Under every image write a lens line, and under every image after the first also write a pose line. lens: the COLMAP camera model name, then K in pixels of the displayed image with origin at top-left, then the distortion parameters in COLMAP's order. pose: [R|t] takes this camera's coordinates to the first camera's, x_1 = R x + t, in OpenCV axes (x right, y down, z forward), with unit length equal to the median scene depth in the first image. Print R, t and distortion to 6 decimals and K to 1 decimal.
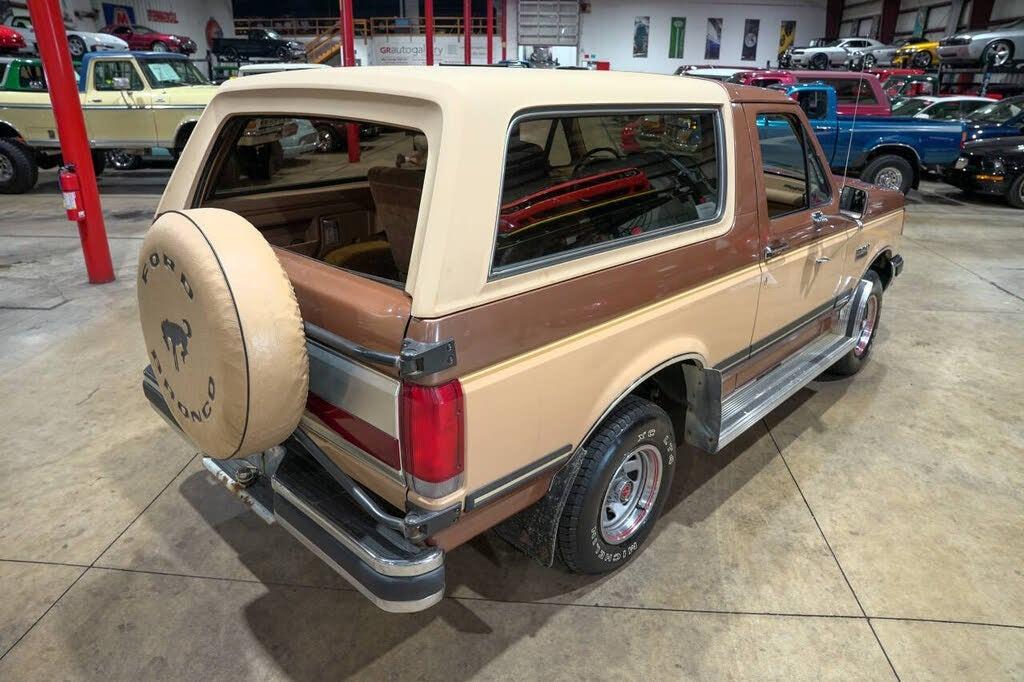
lens RADIAL K [[698.8, 0, 514.5], [0, 698.8, 344.7], [0, 0, 1]] dist [-0.141425, 0.110939]
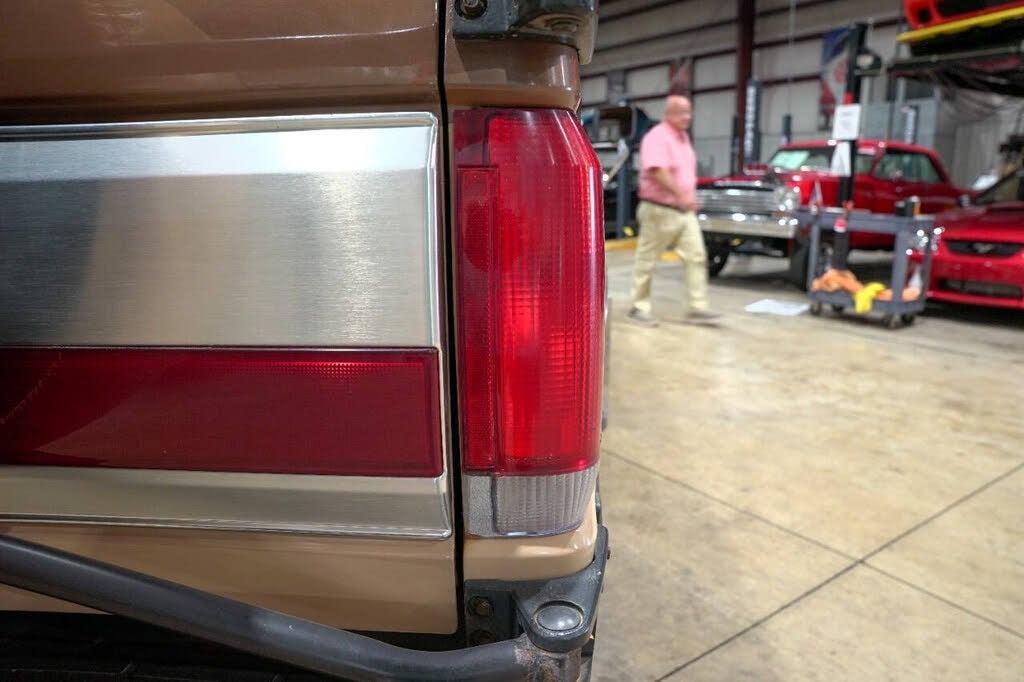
lens RADIAL K [[698.8, 0, 514.5], [0, 698.8, 344.7], [0, 0, 1]] dist [-0.141425, 0.110939]
pose [[0.776103, -0.156121, 0.610975, -0.191113], [0.249587, 0.965800, -0.070255, 0.100796], [-0.579111, 0.207017, 0.788526, 0.479728]]
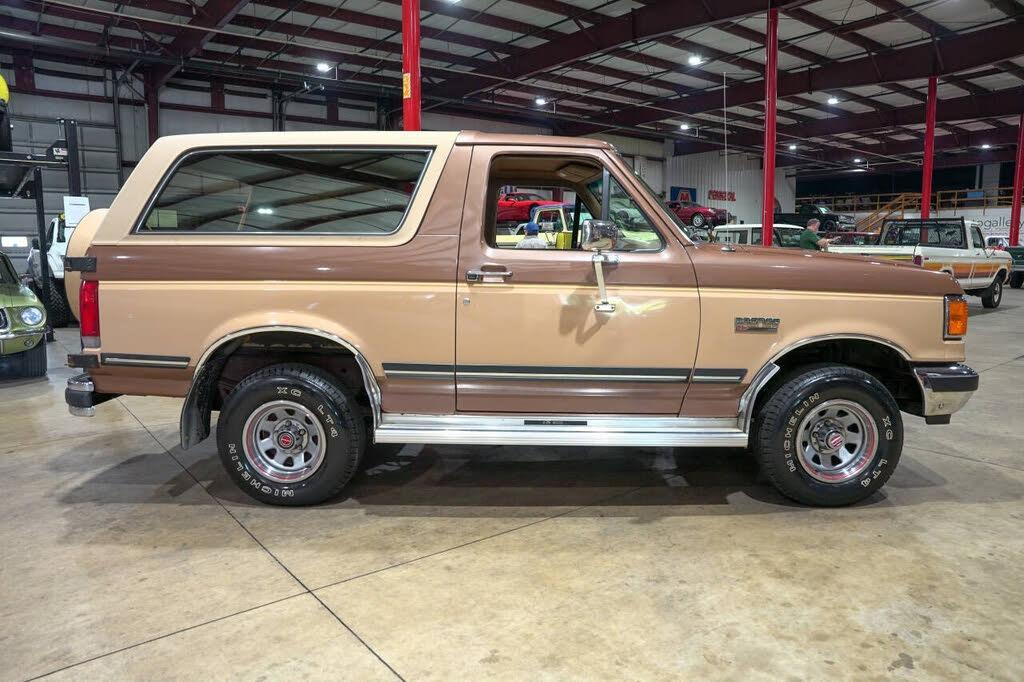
lens RADIAL K [[698.8, 0, 514.5], [0, 698.8, 344.7], [0, 0, 1]] dist [-0.141425, 0.110939]
pose [[0.685627, 0.087583, -0.722665, 1.216497], [-0.264741, 0.954758, -0.135461, 0.097312], [0.678106, 0.284195, 0.677795, 0.356228]]
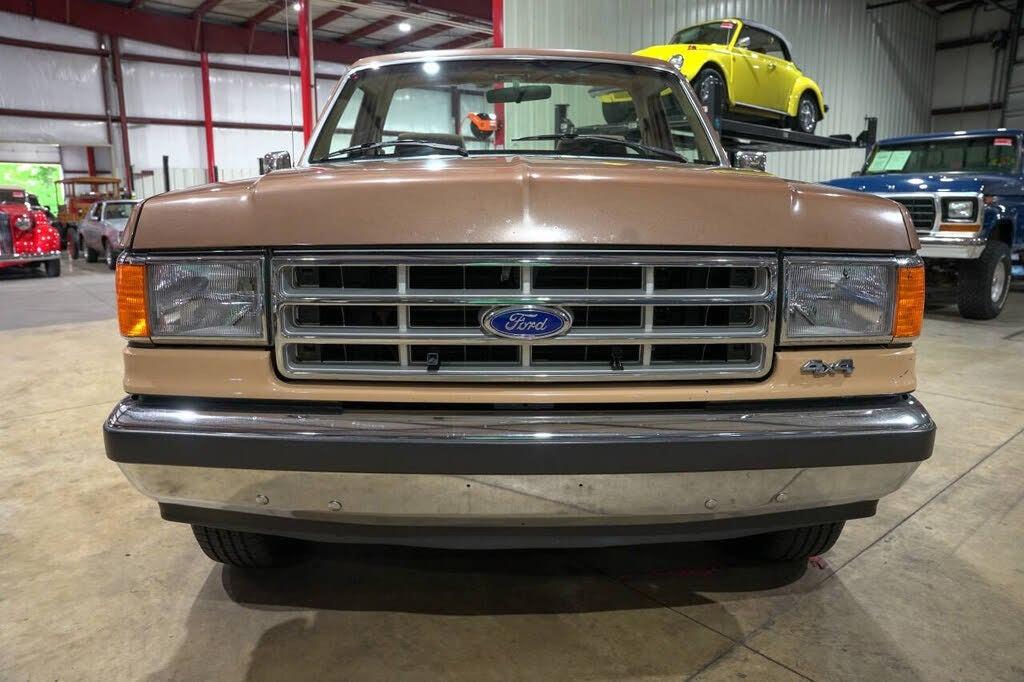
lens RADIAL K [[698.8, 0, 514.5], [0, 698.8, 344.7], [0, 0, 1]] dist [-0.141425, 0.110939]
pose [[-0.710744, 0.130348, -0.691269, 1.068664], [-0.267588, 0.858711, 0.437049, -0.564681], [0.650569, 0.495605, -0.575444, 2.105742]]
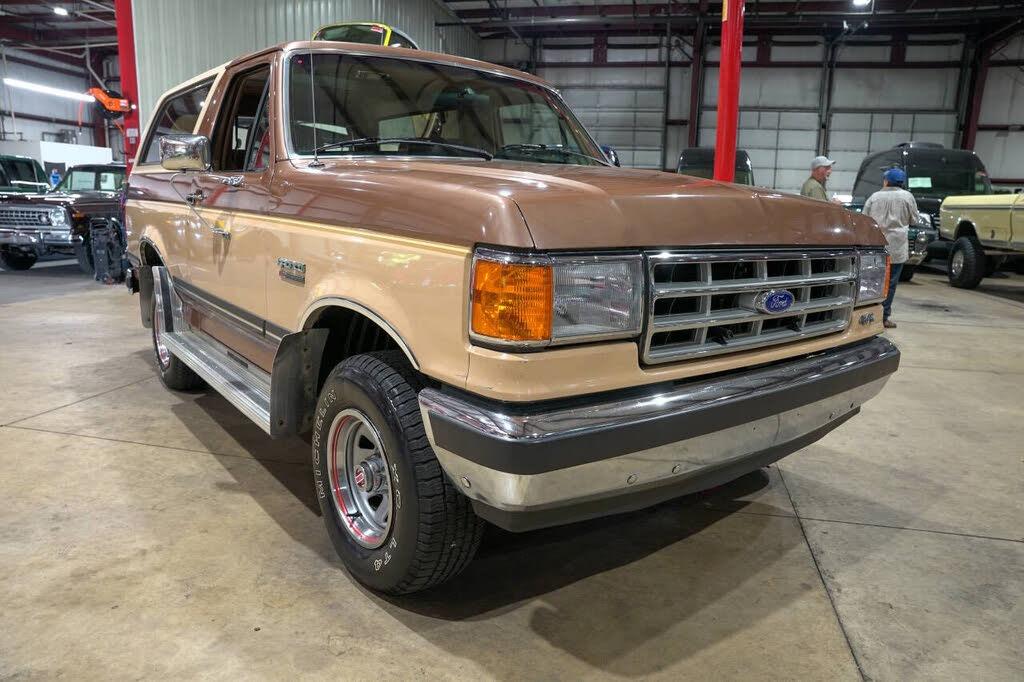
lens RADIAL K [[698.8, 0, 514.5], [0, 698.8, 344.7], [0, 0, 1]] dist [-0.141425, 0.110939]
pose [[-0.136224, 0.183639, -0.973509, 1.409589], [-0.397444, 0.889992, 0.223500, -0.376839], [0.907459, 0.417362, -0.048252, 1.638410]]
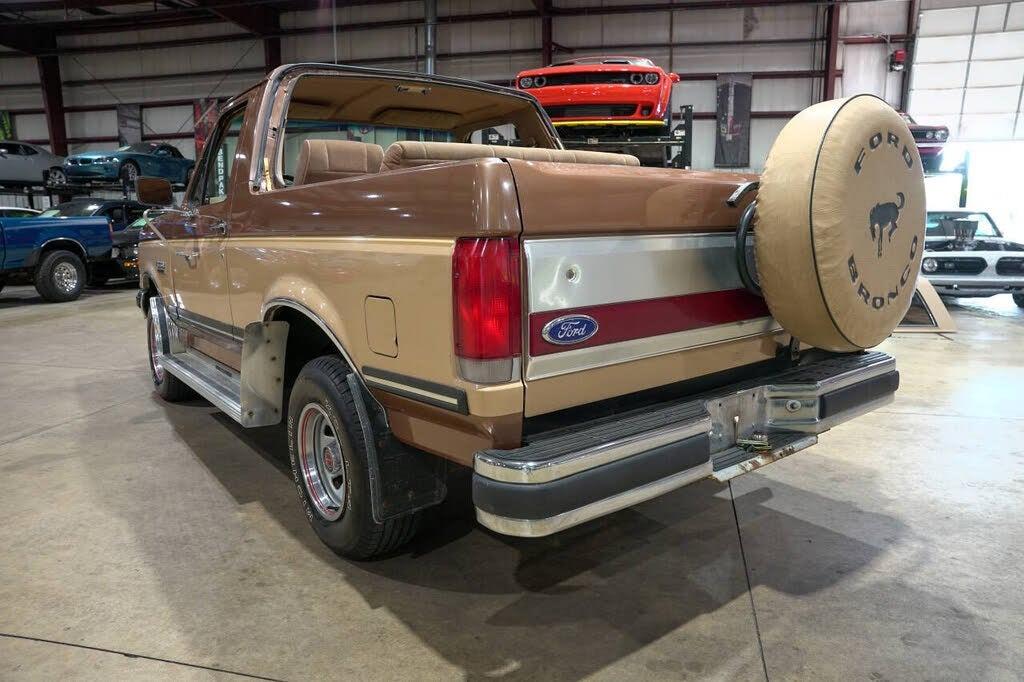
lens RADIAL K [[698.8, 0, 514.5], [0, 698.8, 344.7], [0, 0, 1]] dist [-0.141425, 0.110939]
pose [[0.145000, -0.192111, 0.970602, -1.036206], [0.379432, 0.916768, 0.124772, -0.113135], [-0.913787, 0.350186, 0.205825, 0.893815]]
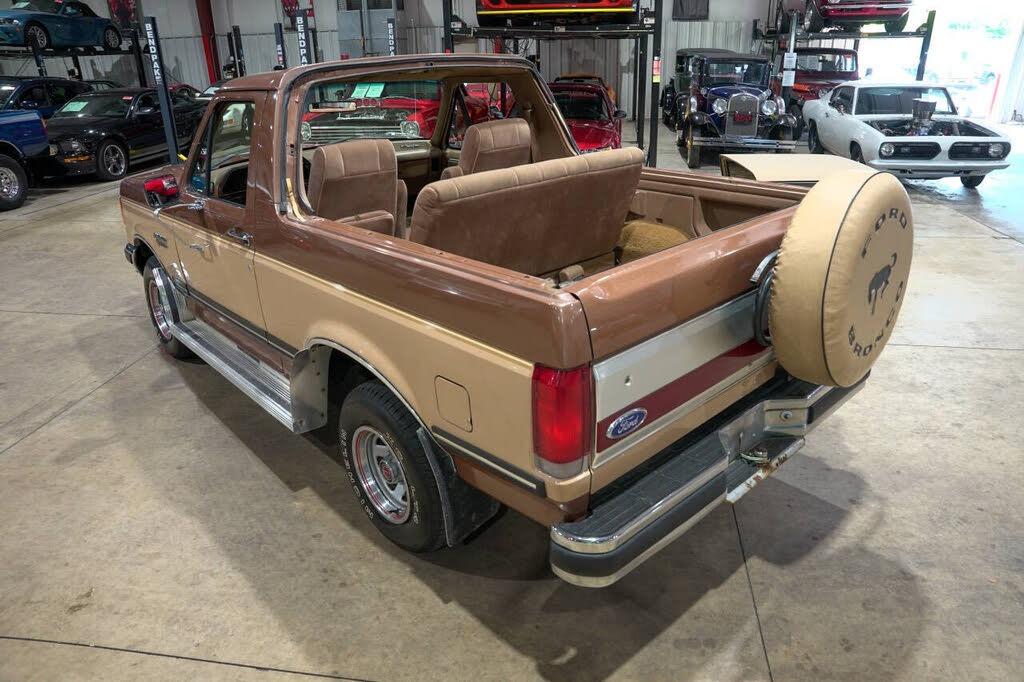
lens RADIAL K [[698.8, 0, 514.5], [0, 698.8, 344.7], [0, 0, 1]] dist [-0.141425, 0.110939]
pose [[0.063126, -0.412646, 0.908702, -1.068848], [0.397297, 0.845650, 0.356414, -0.379183], [-0.915516, 0.338526, 0.217326, 0.891373]]
